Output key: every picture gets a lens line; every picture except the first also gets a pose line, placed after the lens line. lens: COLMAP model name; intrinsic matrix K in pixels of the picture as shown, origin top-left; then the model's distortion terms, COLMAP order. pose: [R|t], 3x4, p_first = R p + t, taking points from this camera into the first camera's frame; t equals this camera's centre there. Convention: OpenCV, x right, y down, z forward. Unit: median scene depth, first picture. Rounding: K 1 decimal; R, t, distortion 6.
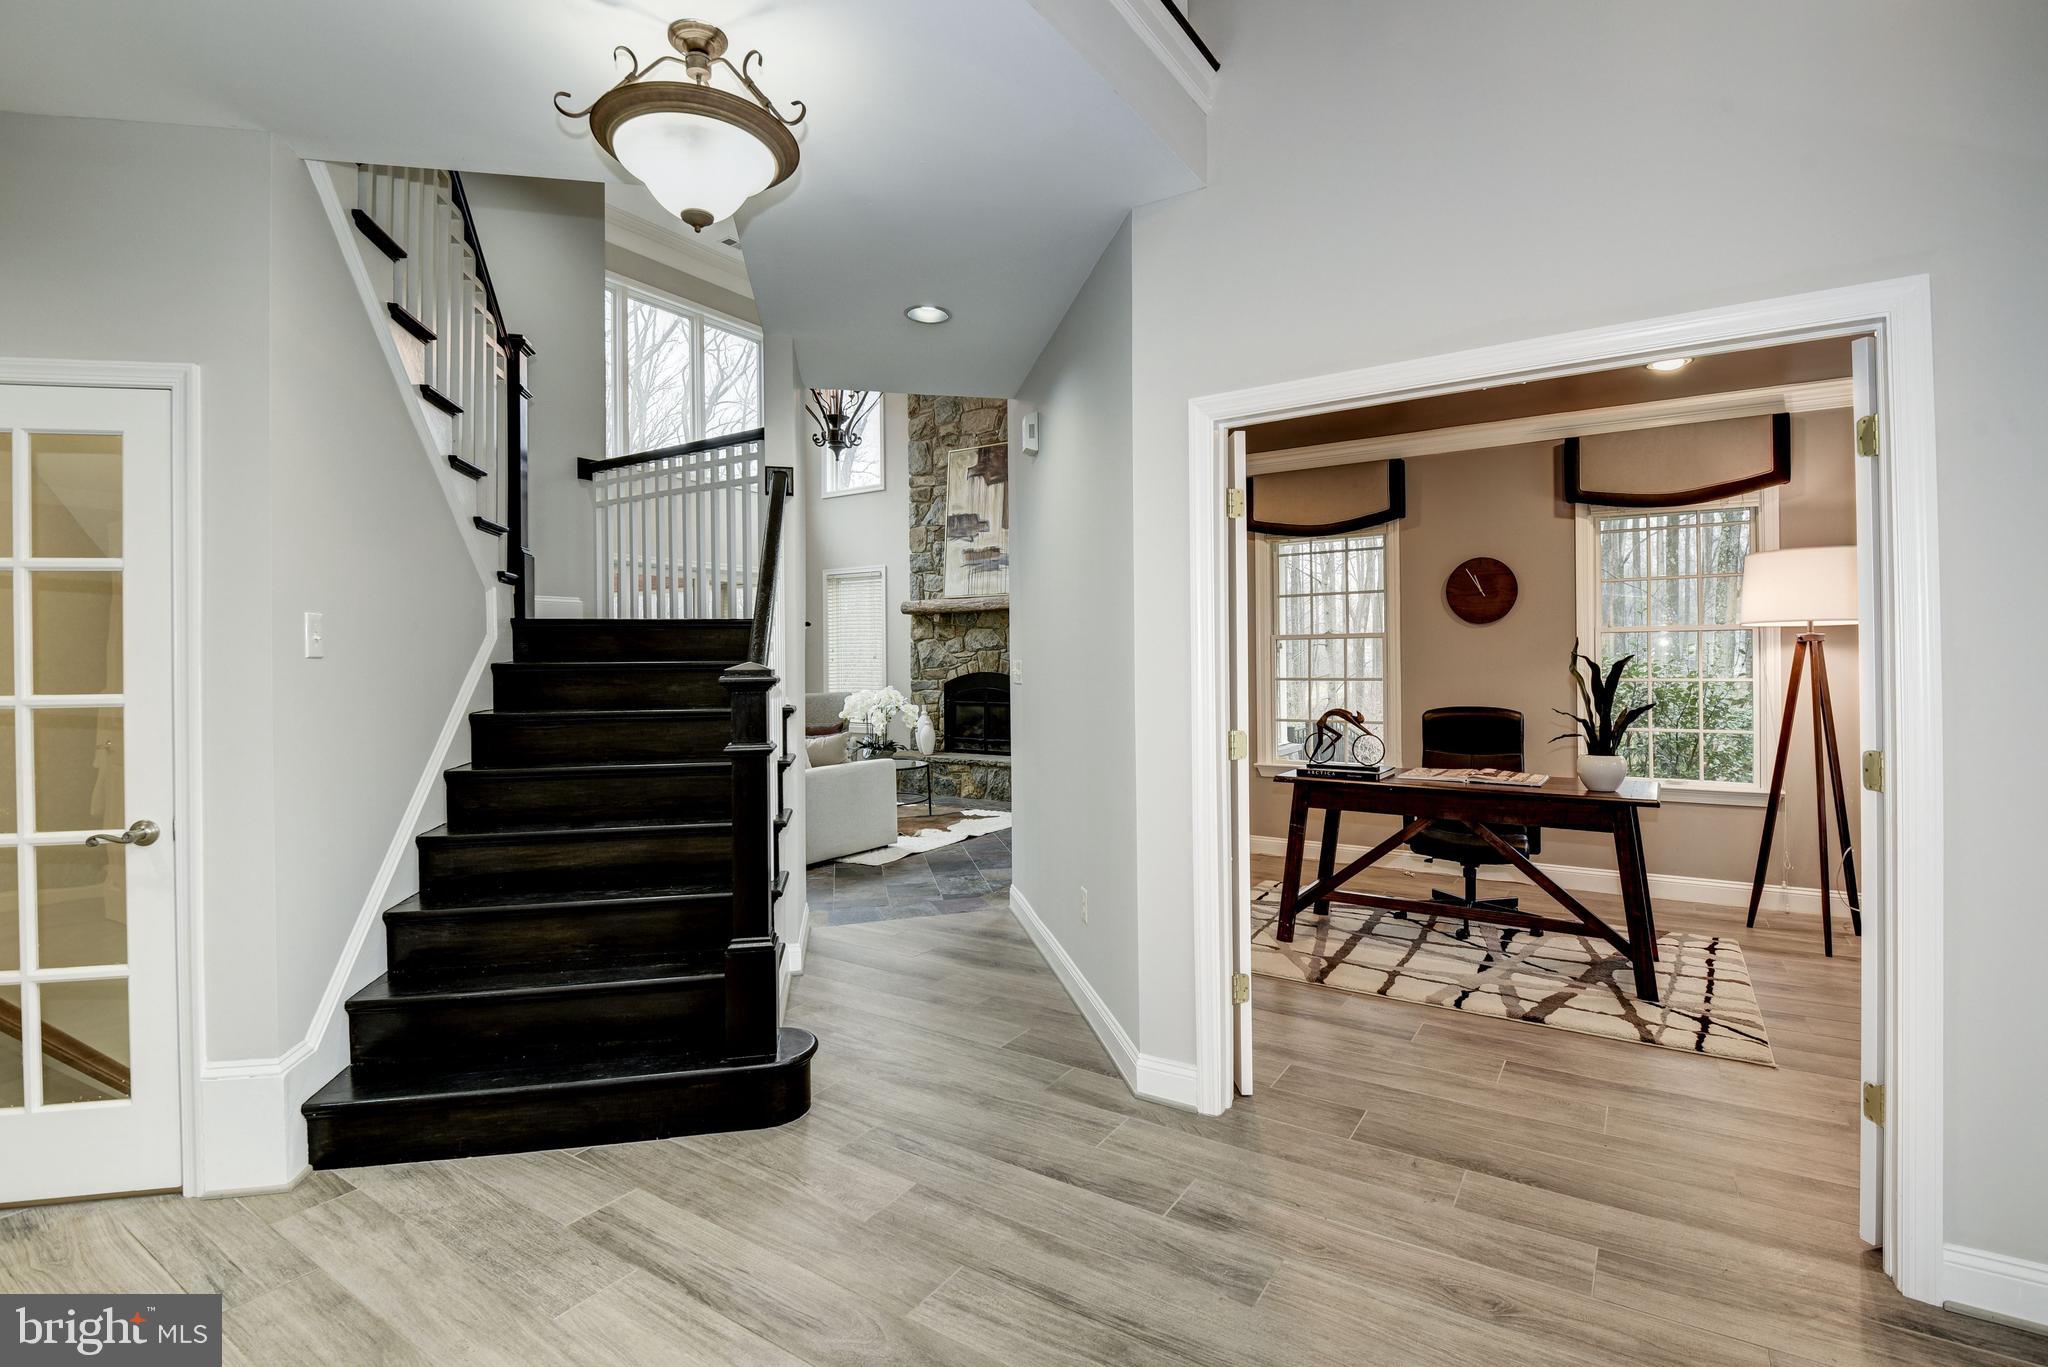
lens RADIAL K [[937.9, 0, 1053.1], [0, 937.9, 658.2], [0, 0, 1]] dist [0.017555, -0.027185]
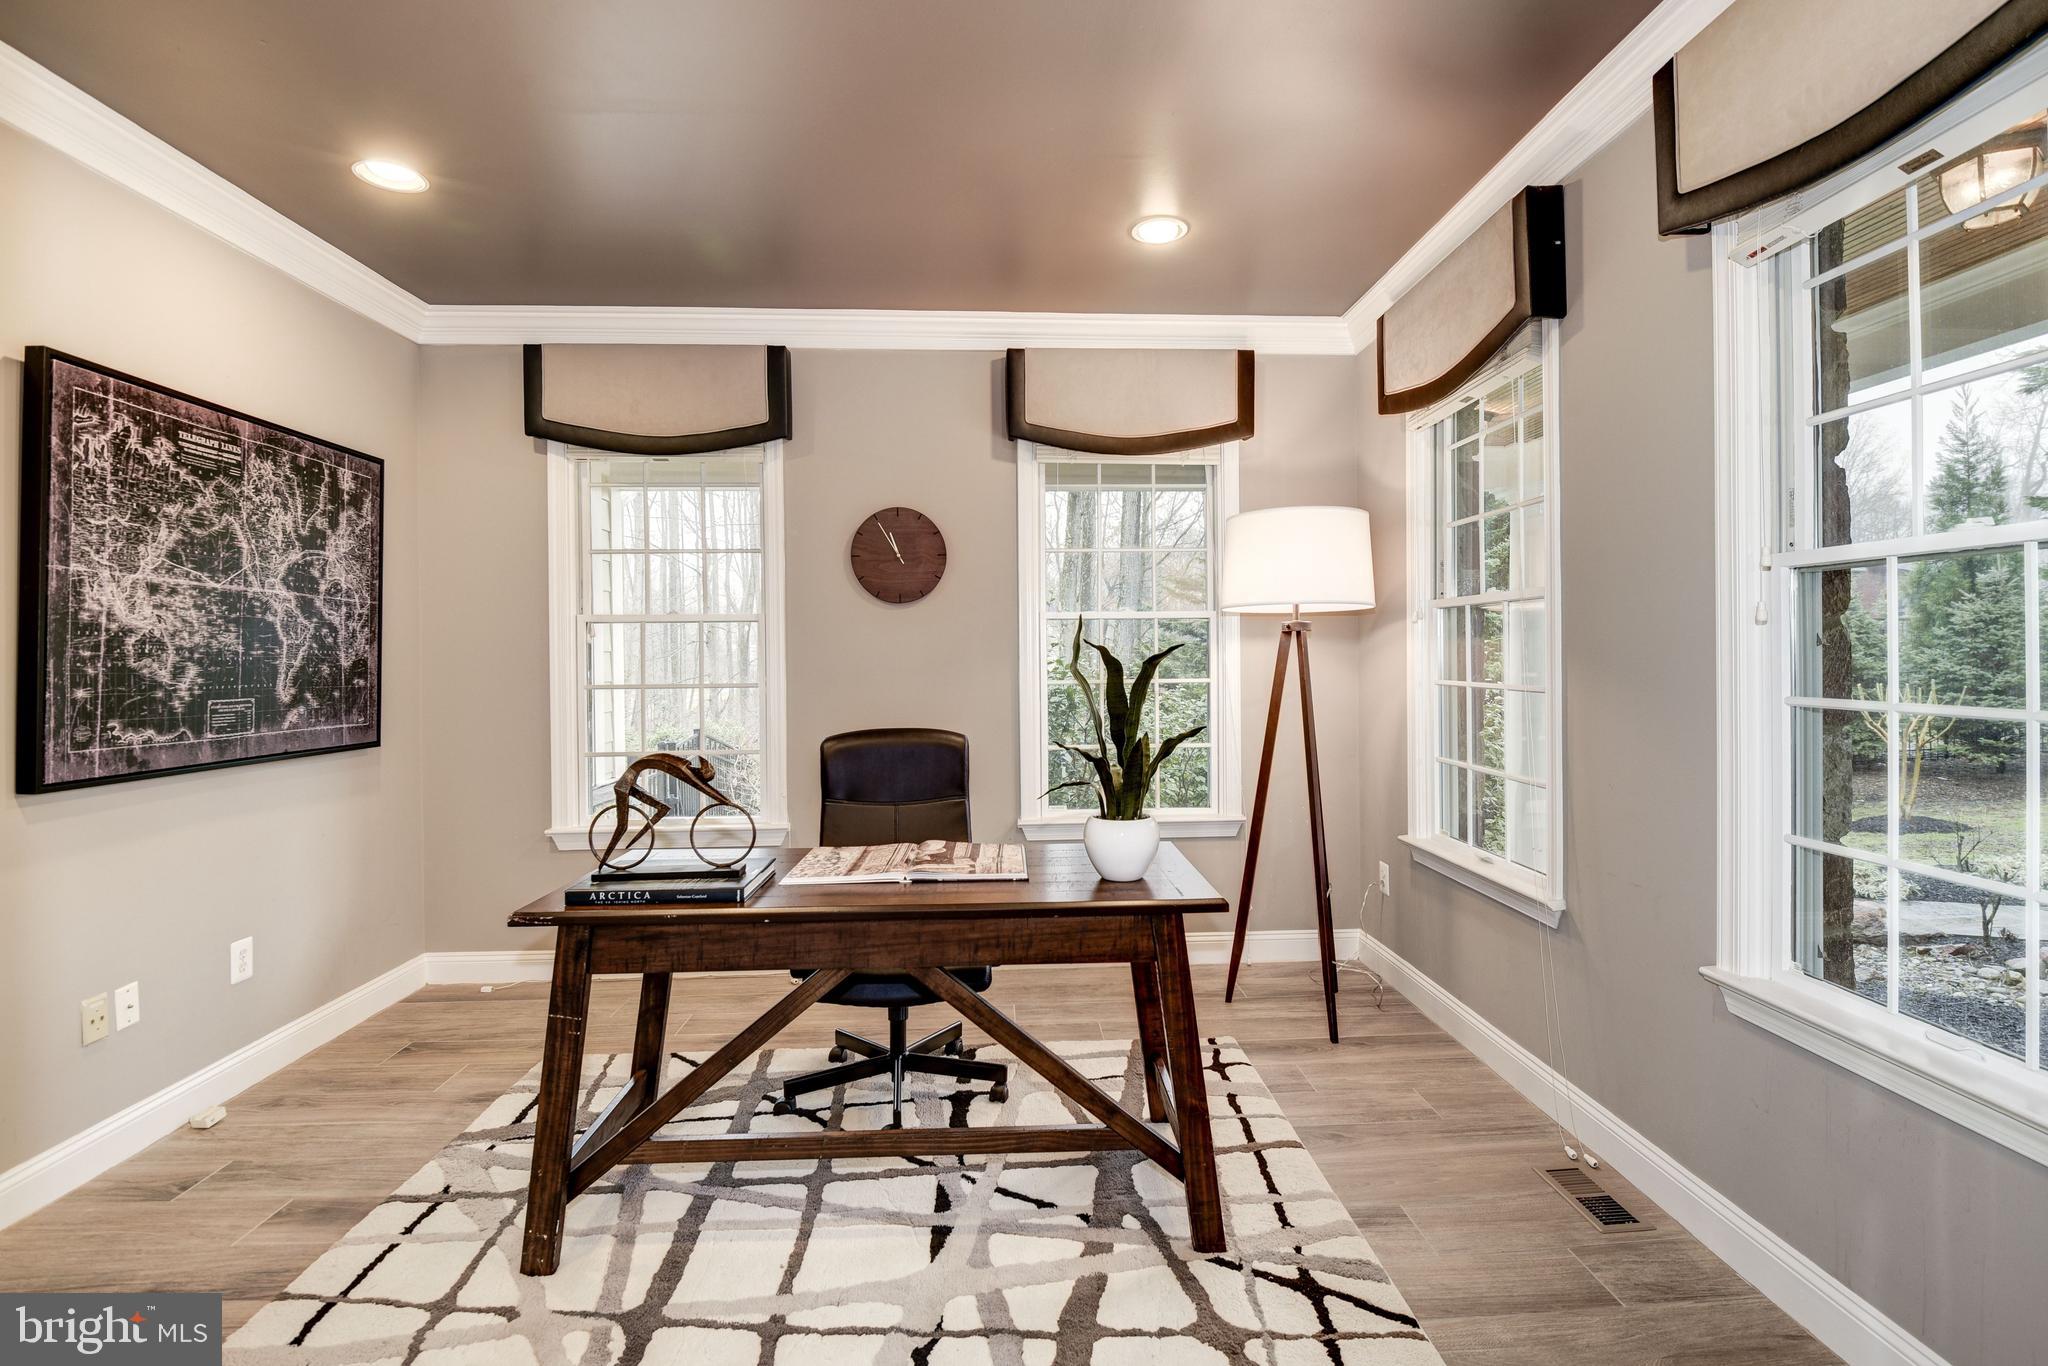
lens RADIAL K [[937.9, 0, 1053.1], [0, 937.9, 657.7], [0, 0, 1]] dist [0.017555, -0.027185]
pose [[0.806382, -0.000880, 0.591394, 0.184821], [0.000477, 1.000000, 0.000839, 0.003513], [-0.591394, -0.000394, 0.806382, 0.502406]]
